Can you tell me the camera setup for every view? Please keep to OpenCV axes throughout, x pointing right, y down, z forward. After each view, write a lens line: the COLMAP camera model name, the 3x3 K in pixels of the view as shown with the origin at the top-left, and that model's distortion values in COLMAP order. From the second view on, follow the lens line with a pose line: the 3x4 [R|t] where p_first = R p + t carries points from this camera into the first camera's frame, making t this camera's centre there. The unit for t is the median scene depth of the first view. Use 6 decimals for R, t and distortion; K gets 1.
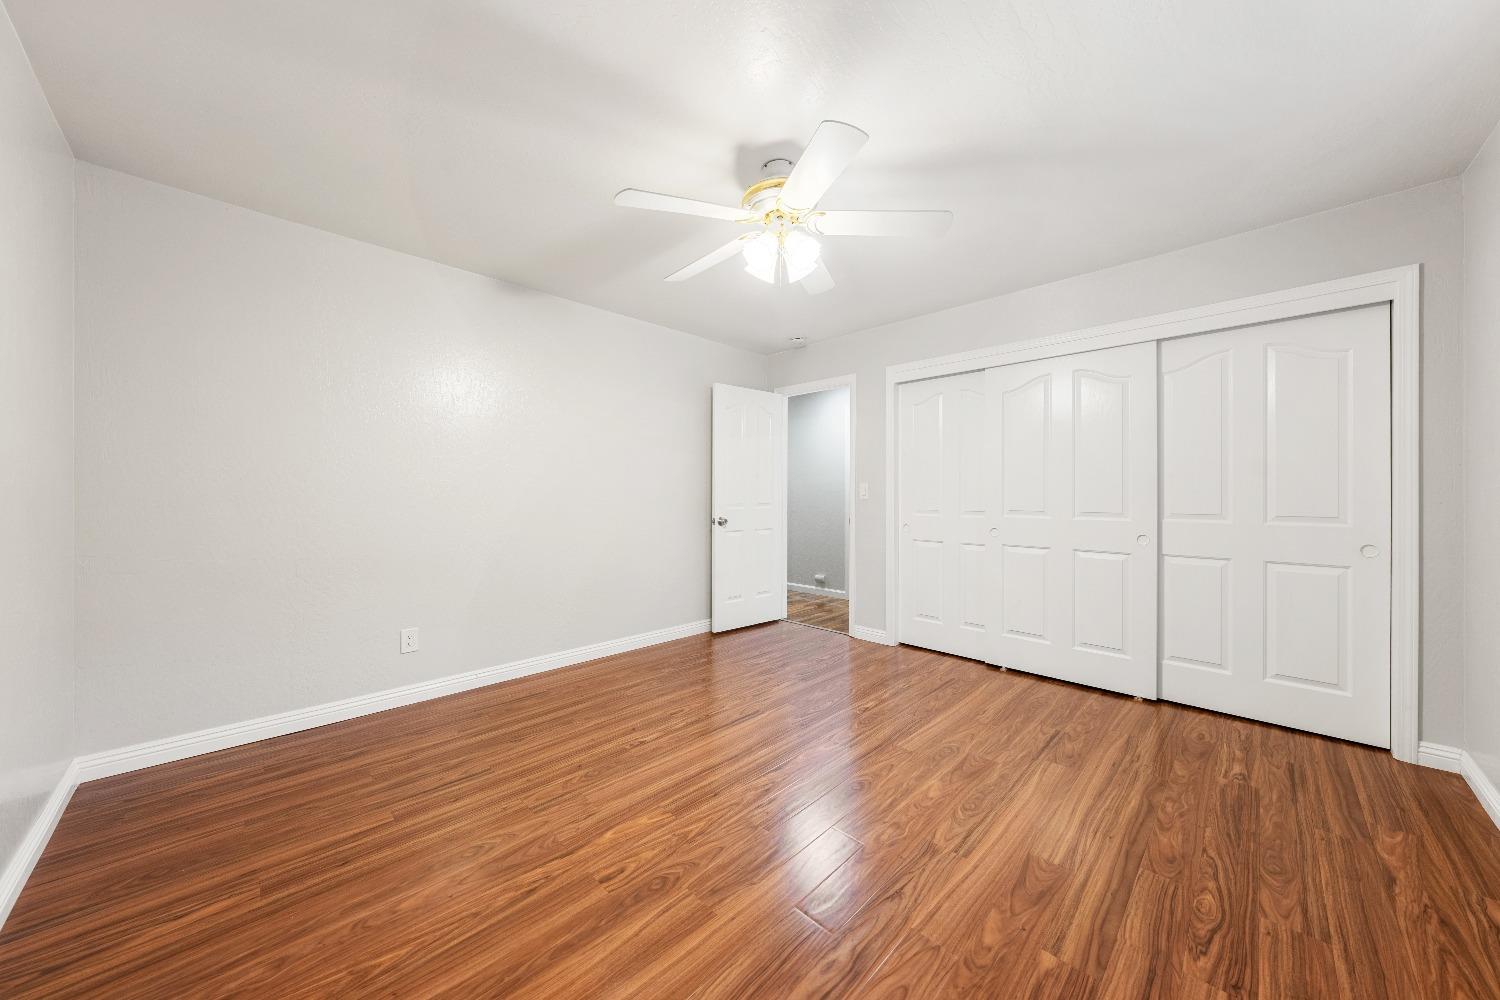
lens RADIAL K [[602.5, 0, 751.8], [0, 602.5, 490.8], [0, 0, 1]] dist [-0.000112, 0.000229]
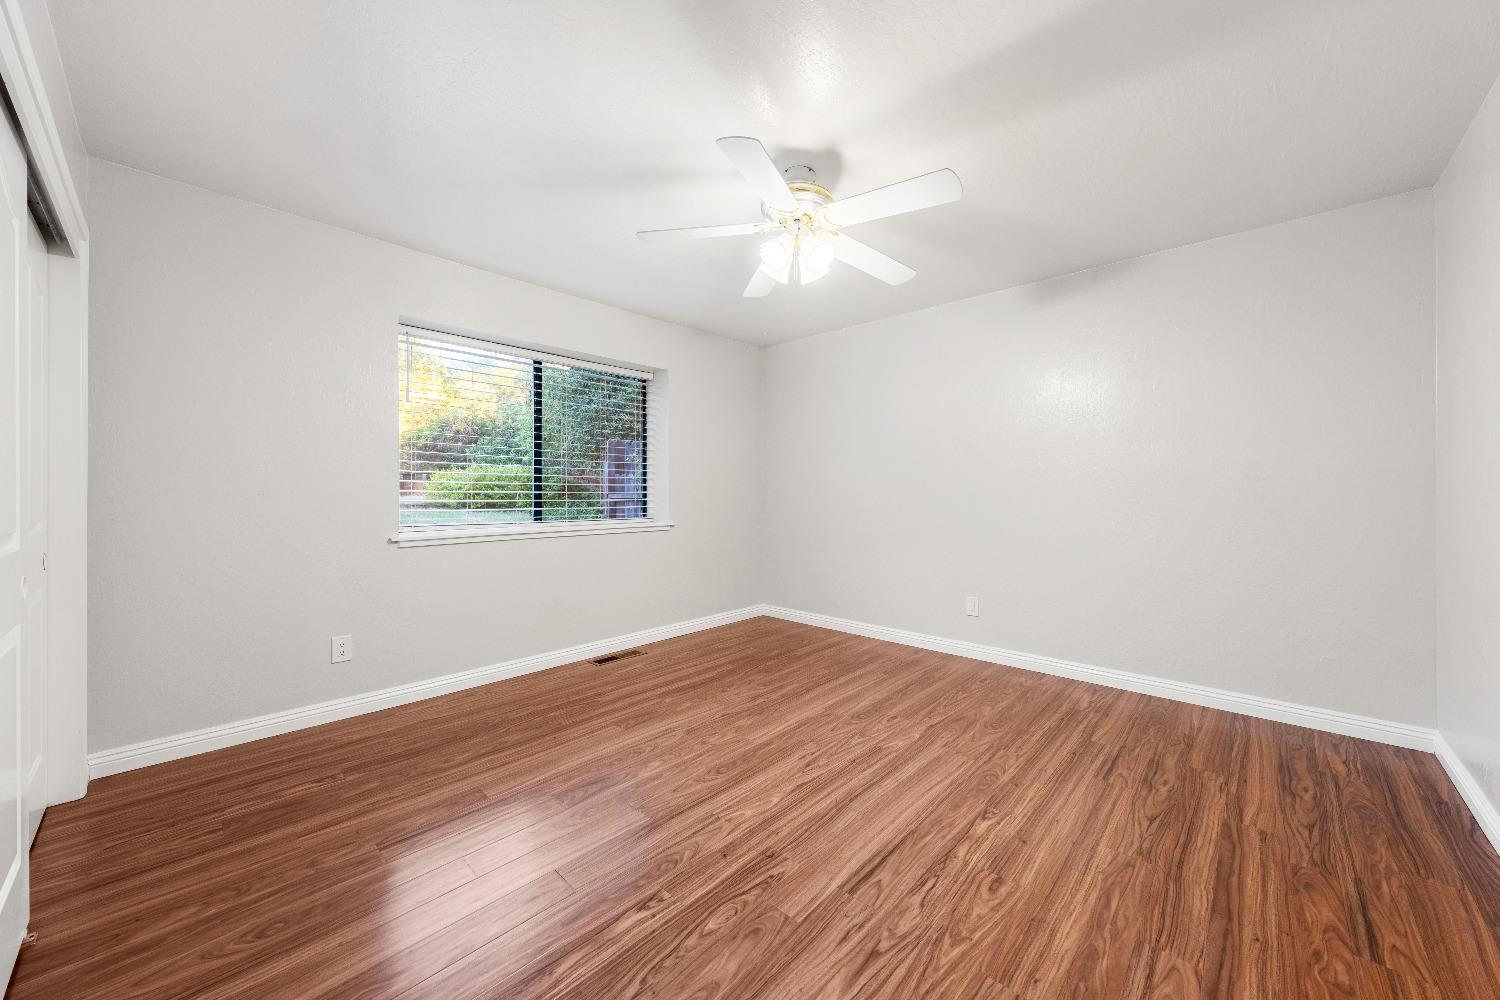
lens RADIAL K [[548.6, 0, 751.8], [0, 548.6, 495.2], [0, 0, 1]] dist [-0.000454, -0.000019]
pose [[-0.999849, -0.001272, -0.017335, 0.139978], [-0.001385, 0.999978, 0.006498, 0.009786], [0.017326, 0.006521, -0.999829, 1.916235]]
